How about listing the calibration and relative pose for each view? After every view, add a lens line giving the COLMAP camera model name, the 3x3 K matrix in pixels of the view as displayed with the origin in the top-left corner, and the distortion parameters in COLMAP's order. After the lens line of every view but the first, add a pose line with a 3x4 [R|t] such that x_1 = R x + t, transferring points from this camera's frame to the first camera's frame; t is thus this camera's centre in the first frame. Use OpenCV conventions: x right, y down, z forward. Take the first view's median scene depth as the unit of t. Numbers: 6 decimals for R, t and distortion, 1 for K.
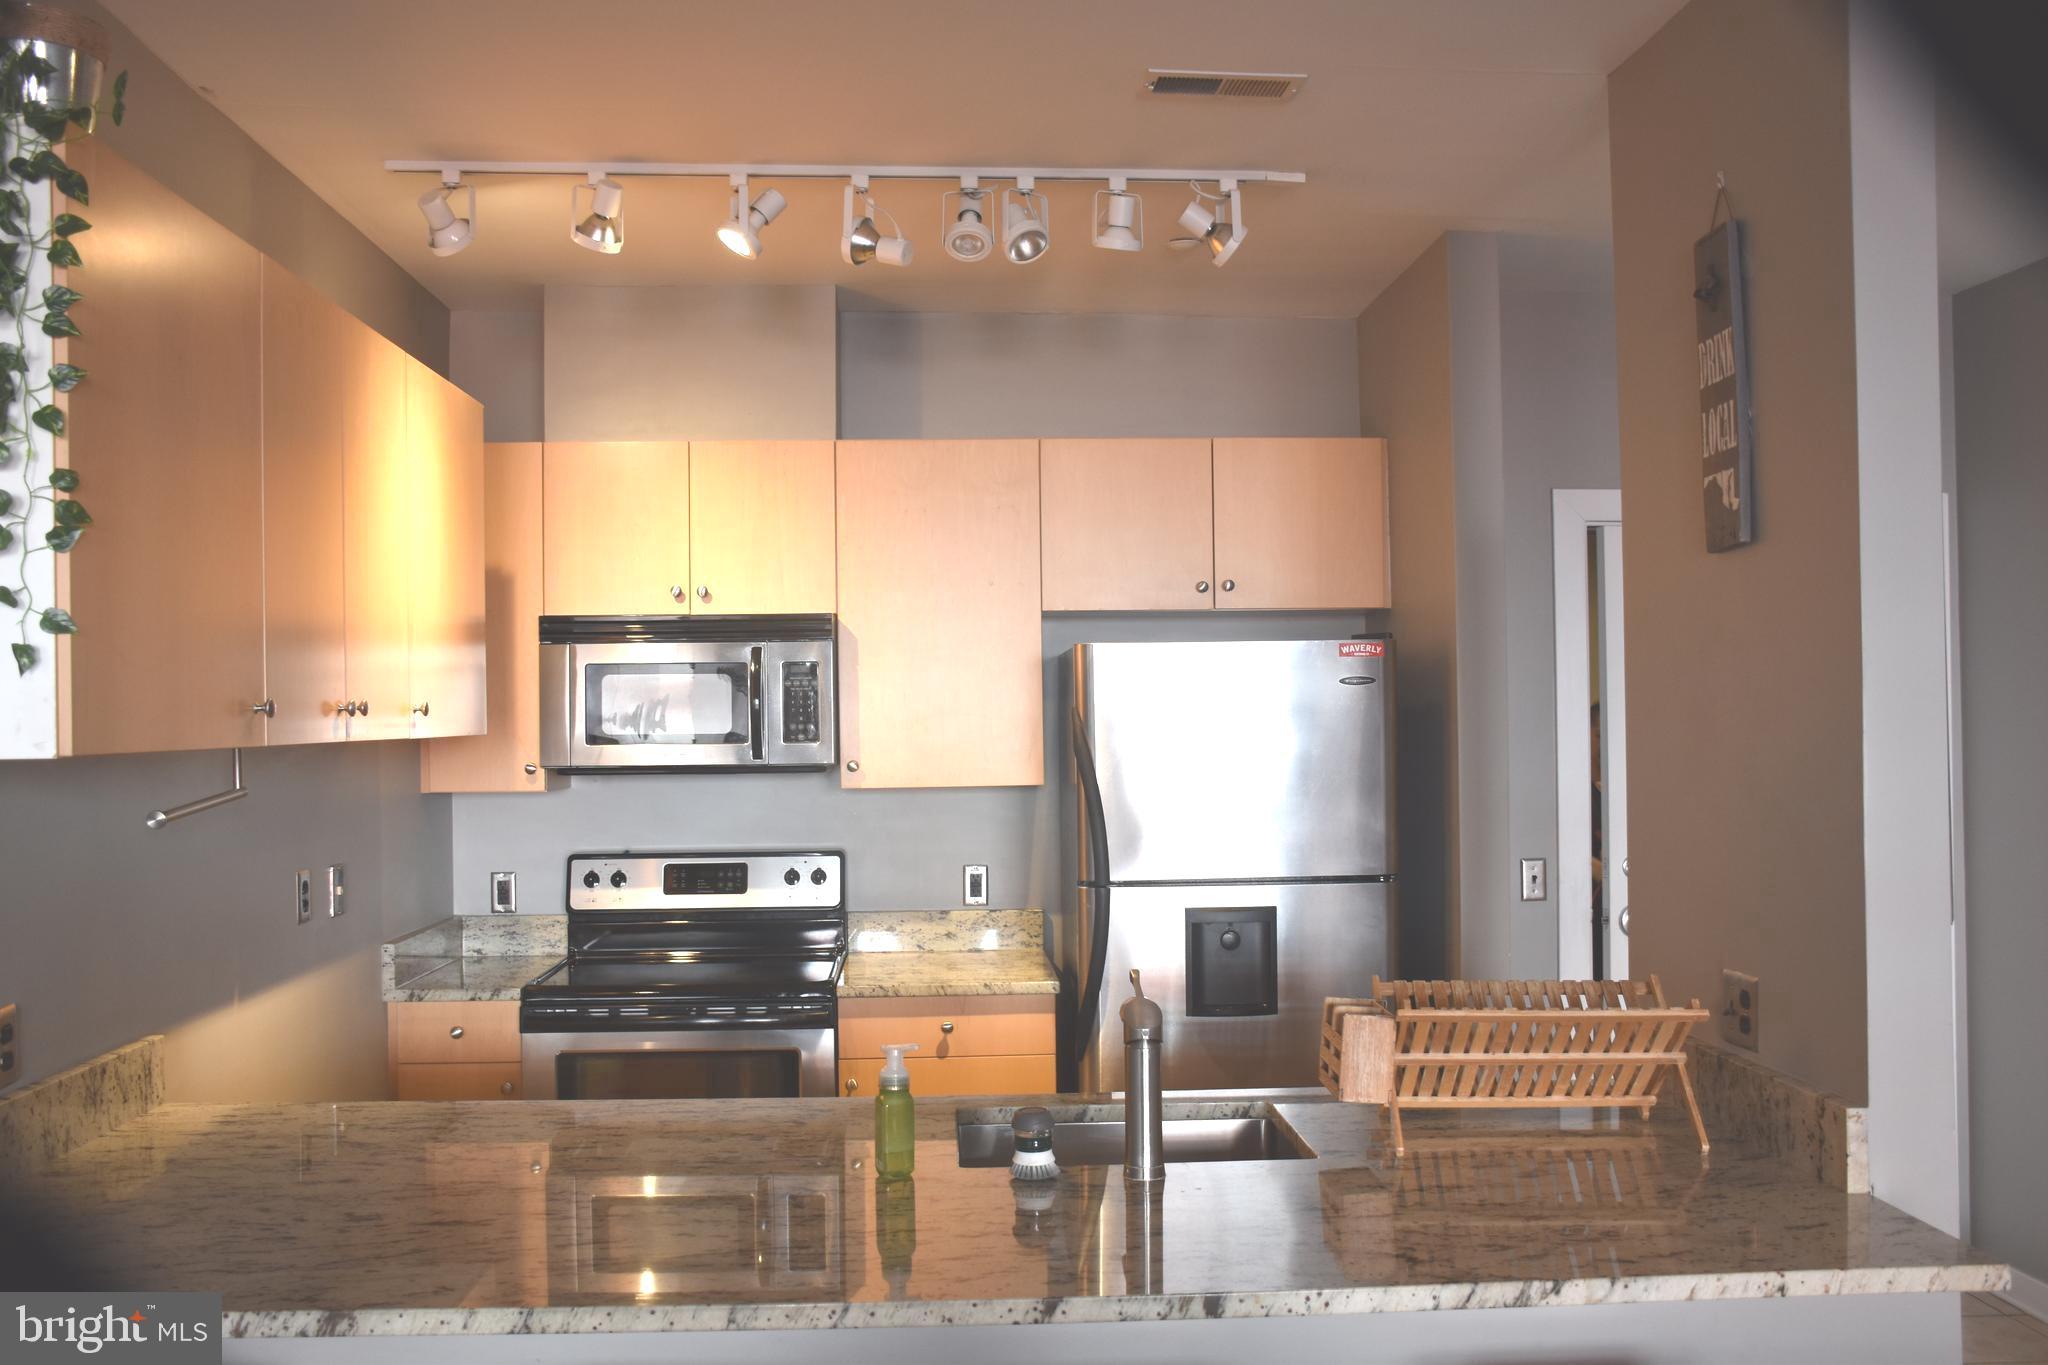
lens RADIAL K [[1789.9, 0, 1024.0], [0, 1789.9, 682.5], [0, 0, 1]] dist [-0.104965, 0.118449]
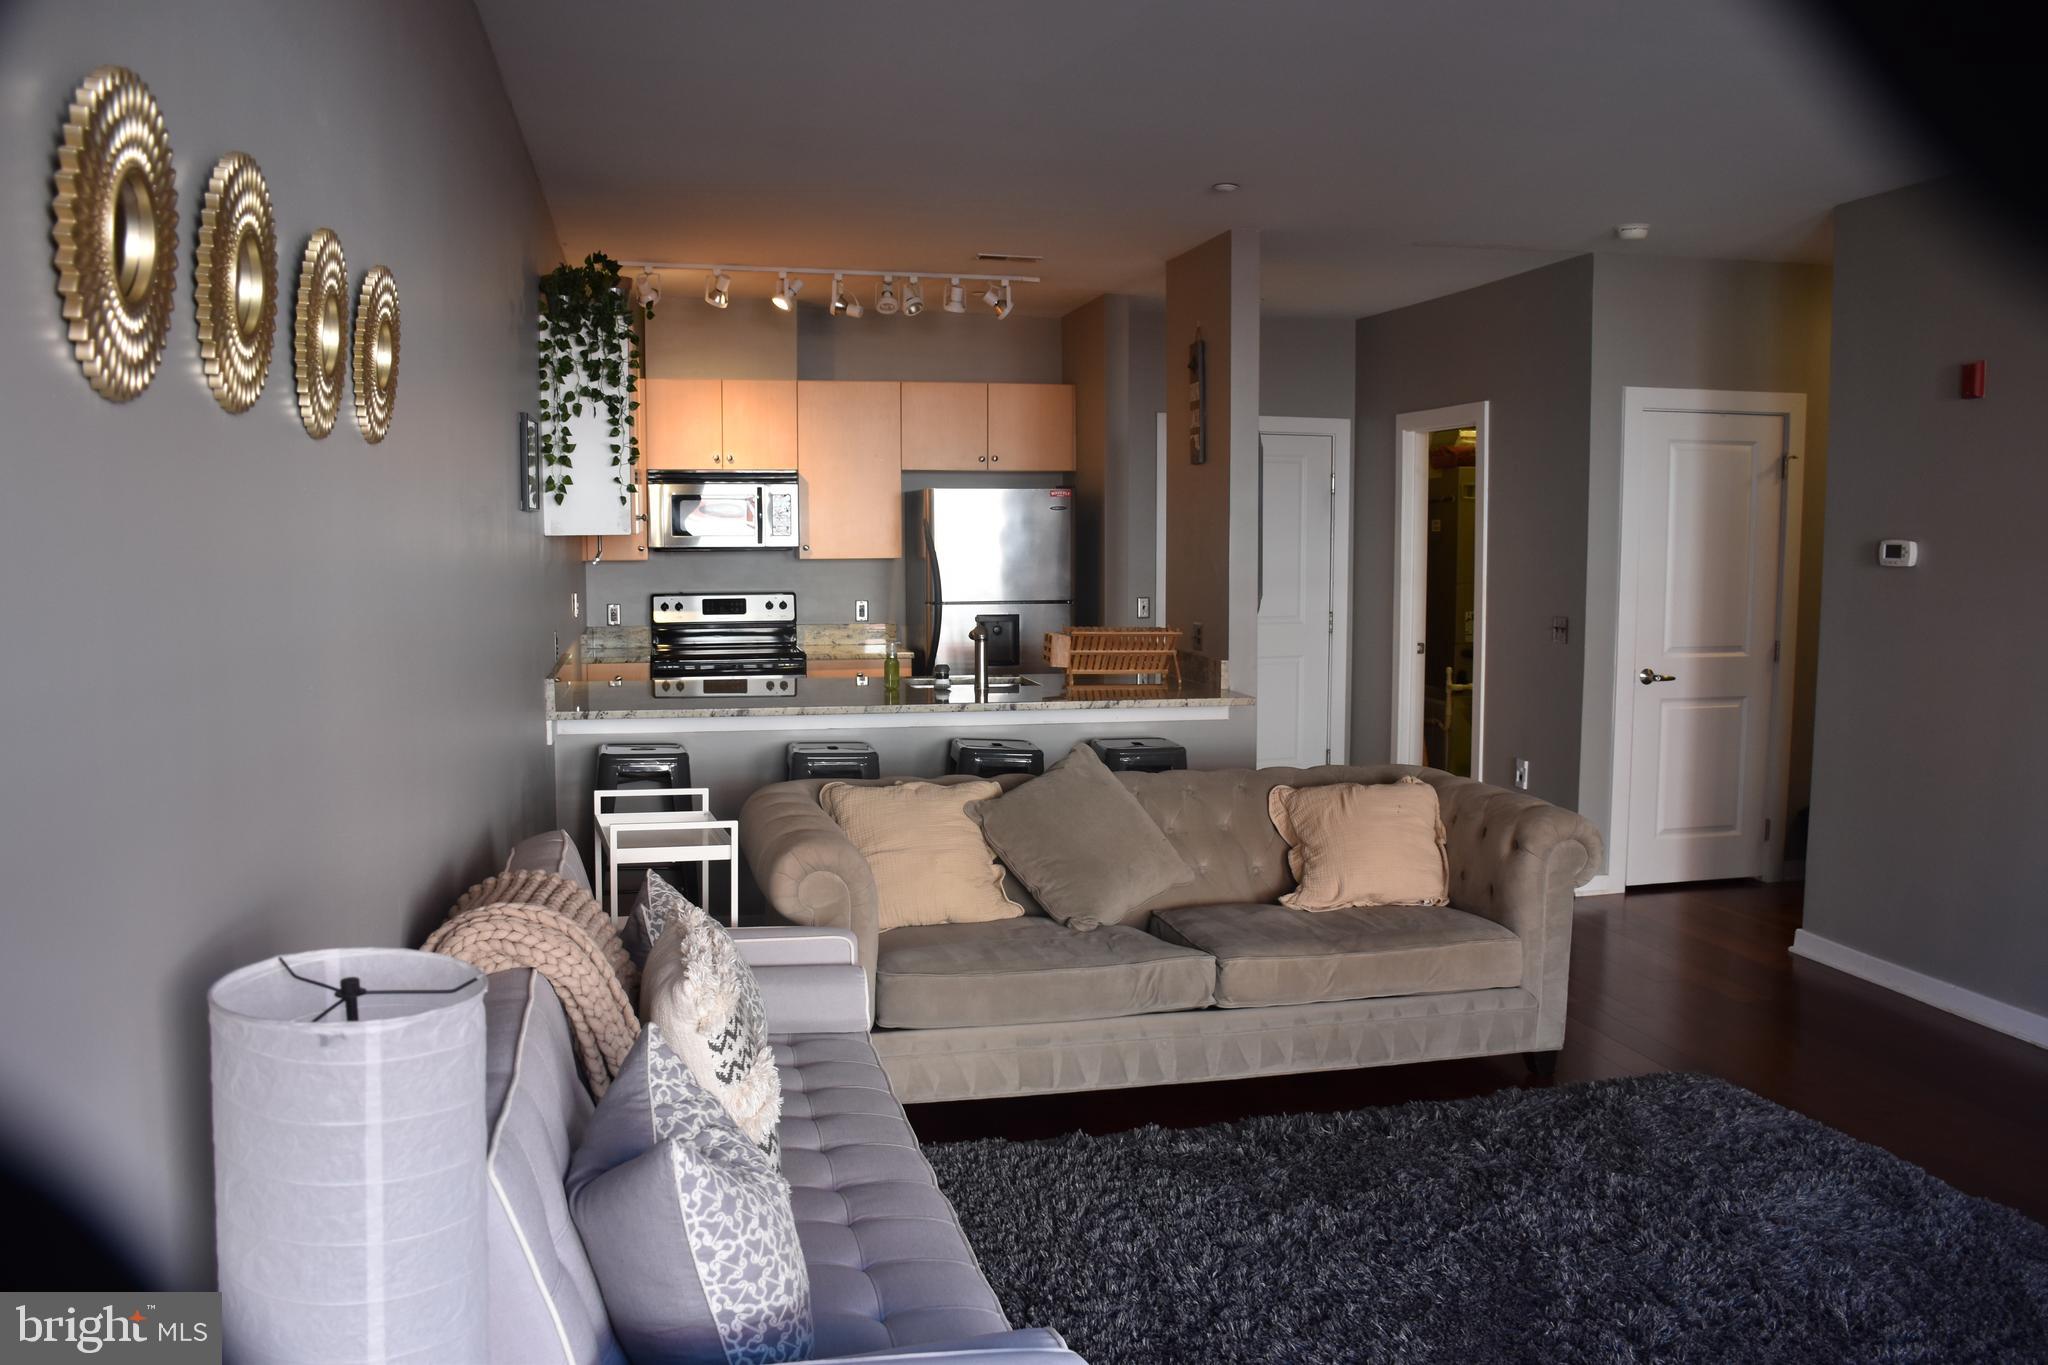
lens RADIAL K [[1619.0, 0, 1024.0], [0, 1619.0, 682.5], [0, 0, 1]] dist [-0.145116, 0.072994]
pose [[0.986427, -0.004105, 0.164150, -0.192621], [-0.014838, 0.993368, 0.114013, -0.015530], [-0.163529, -0.114901, 0.979824, -1.021012]]
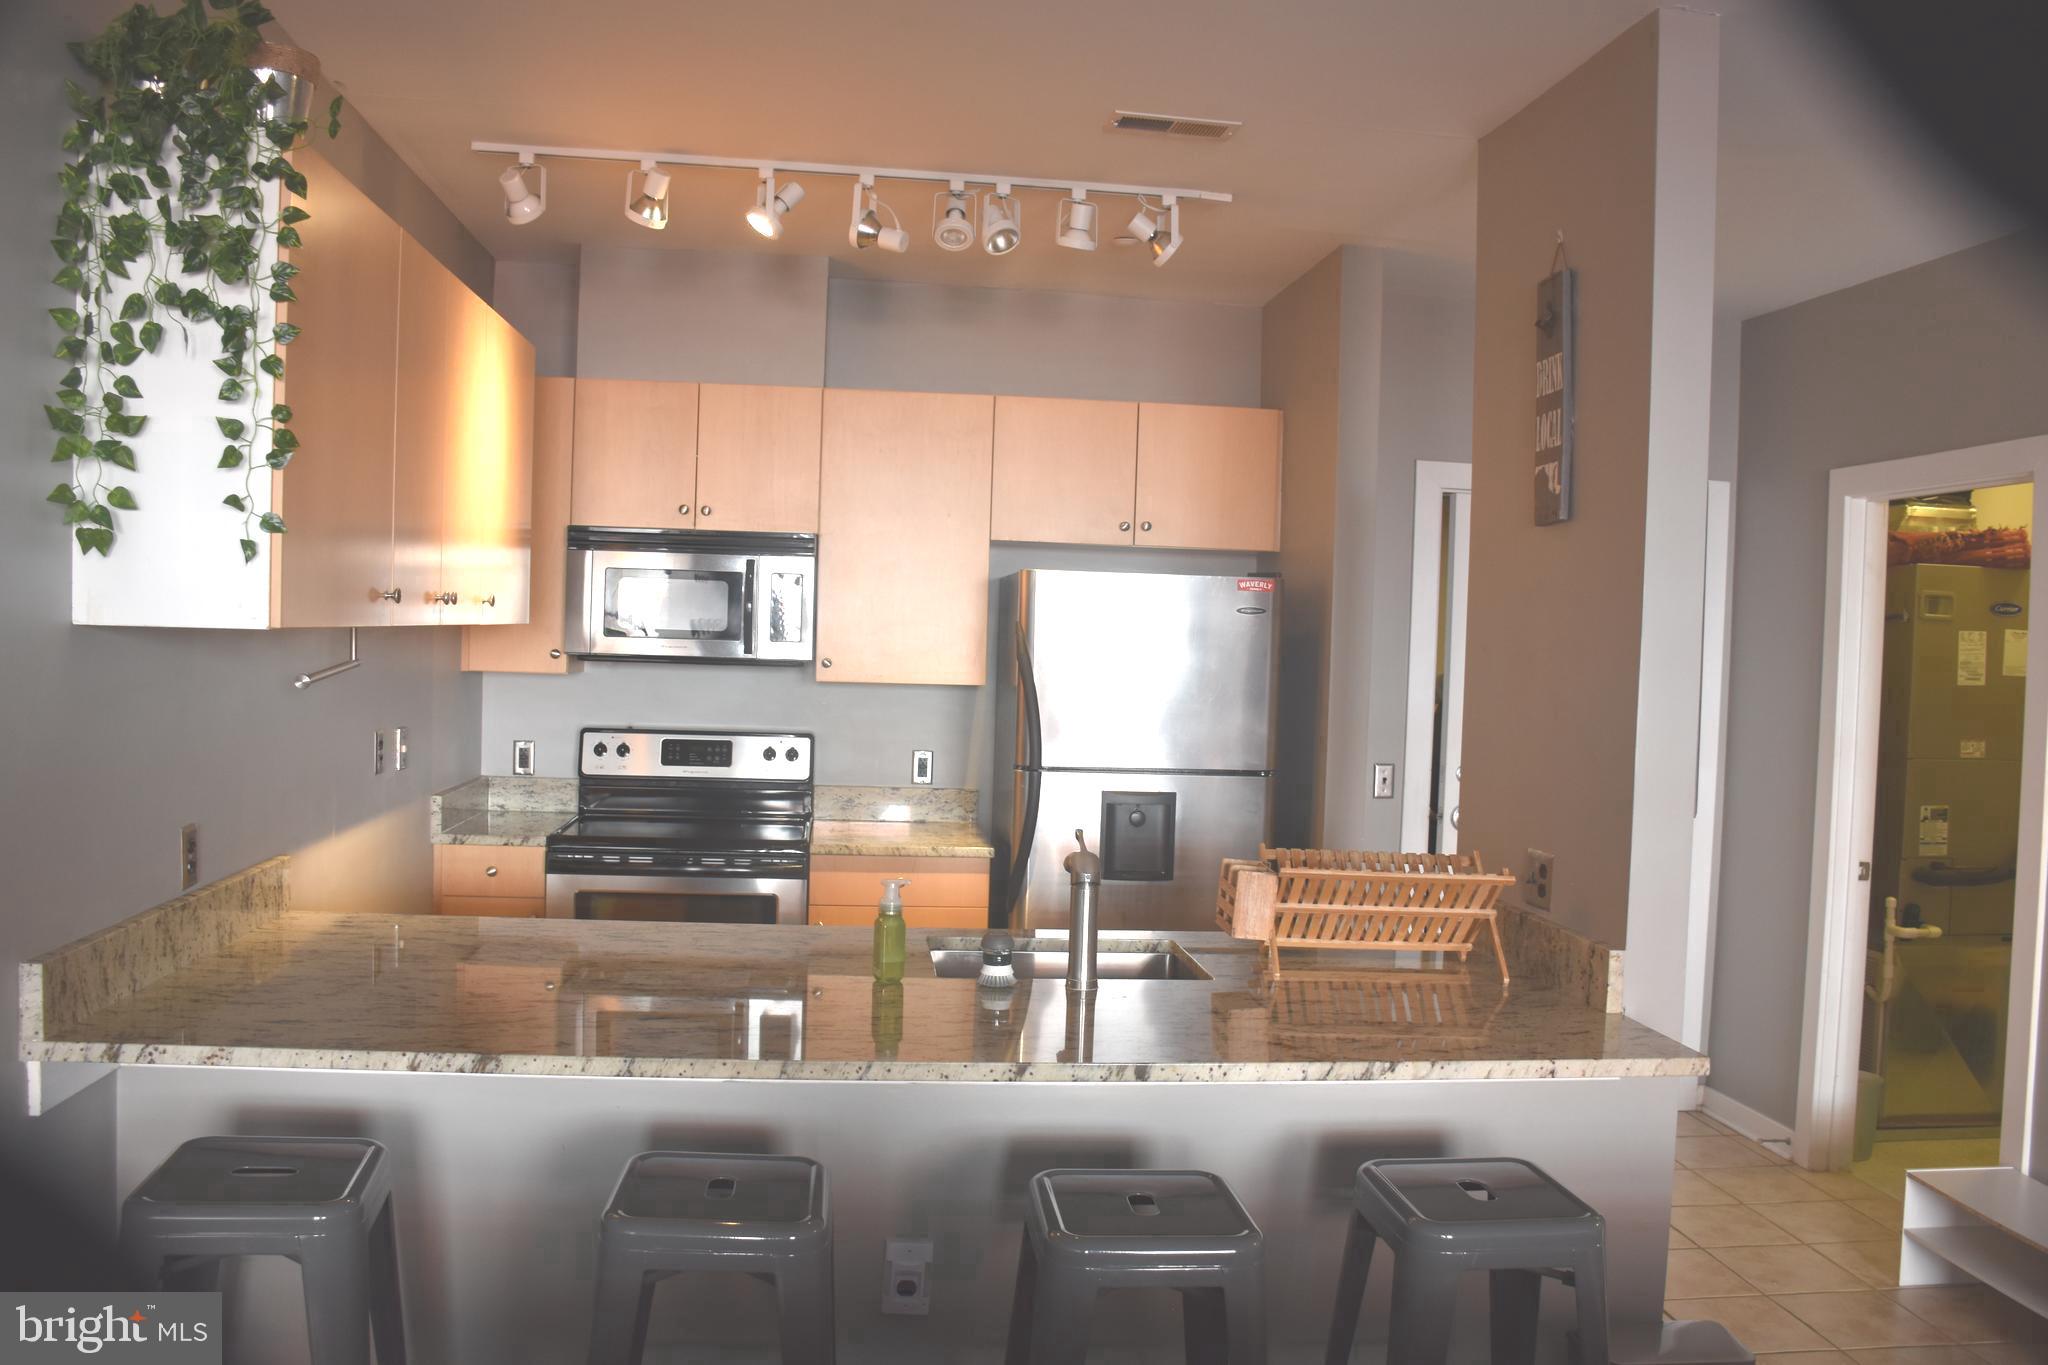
lens RADIAL K [[1619.0, 0, 1024.0], [0, 1619.0, 682.5], [0, 0, 1]] dist [-0.145116, 0.072994]
pose [[0.997281, 0.042435, 0.060254, -0.036732], [-0.045495, 0.997695, 0.050355, -0.000686], [-0.057978, -0.052959, 0.996912, -0.105845]]
